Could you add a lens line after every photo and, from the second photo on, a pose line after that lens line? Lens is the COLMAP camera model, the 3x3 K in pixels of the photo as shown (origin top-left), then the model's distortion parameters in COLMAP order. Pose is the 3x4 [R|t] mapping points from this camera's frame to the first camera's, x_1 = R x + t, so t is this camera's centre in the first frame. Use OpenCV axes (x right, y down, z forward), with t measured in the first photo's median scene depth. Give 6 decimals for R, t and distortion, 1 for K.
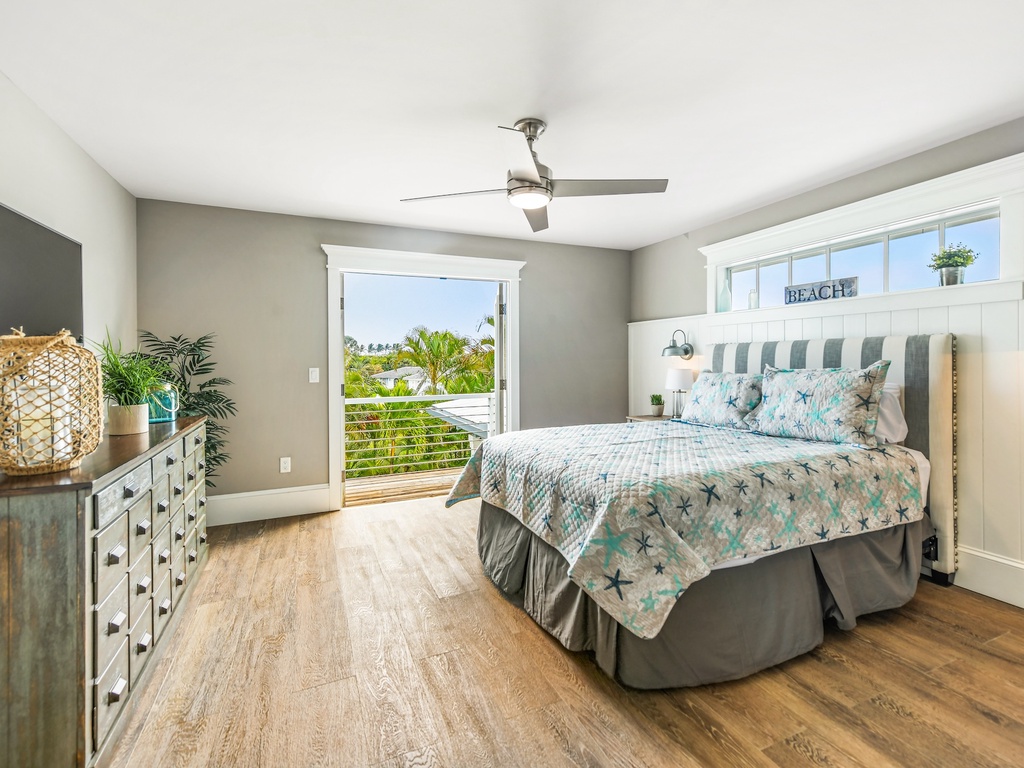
lens RADIAL K [[468.6, 0, 510.4], [0, 468.6, 361.4], [0, 0, 1]] dist [0.001867, -0.000309]
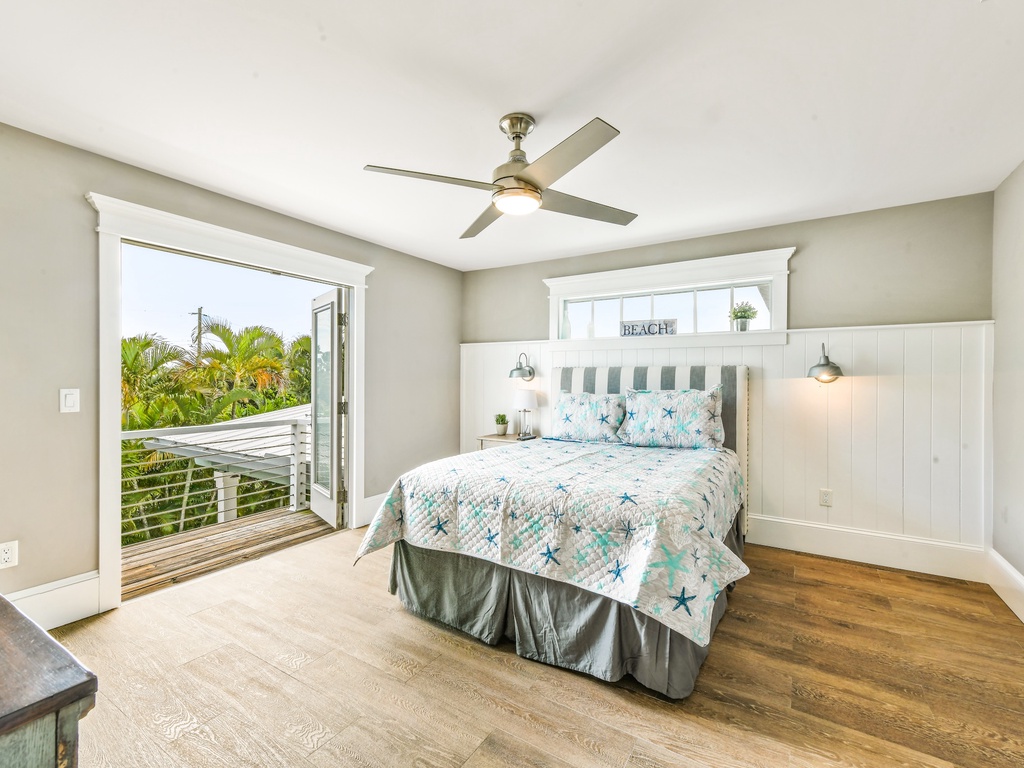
lens RADIAL K [[460.2, 0, 509.3], [0, 460.2, 381.5], [0, 0, 1]] dist [0.003405, 0.000197]
pose [[0.824341, 0.009623, 0.566012, -0.412189], [-0.010759, 0.999941, -0.001331, -0.001150], [-0.565991, -0.004993, 0.824396, 0.240765]]
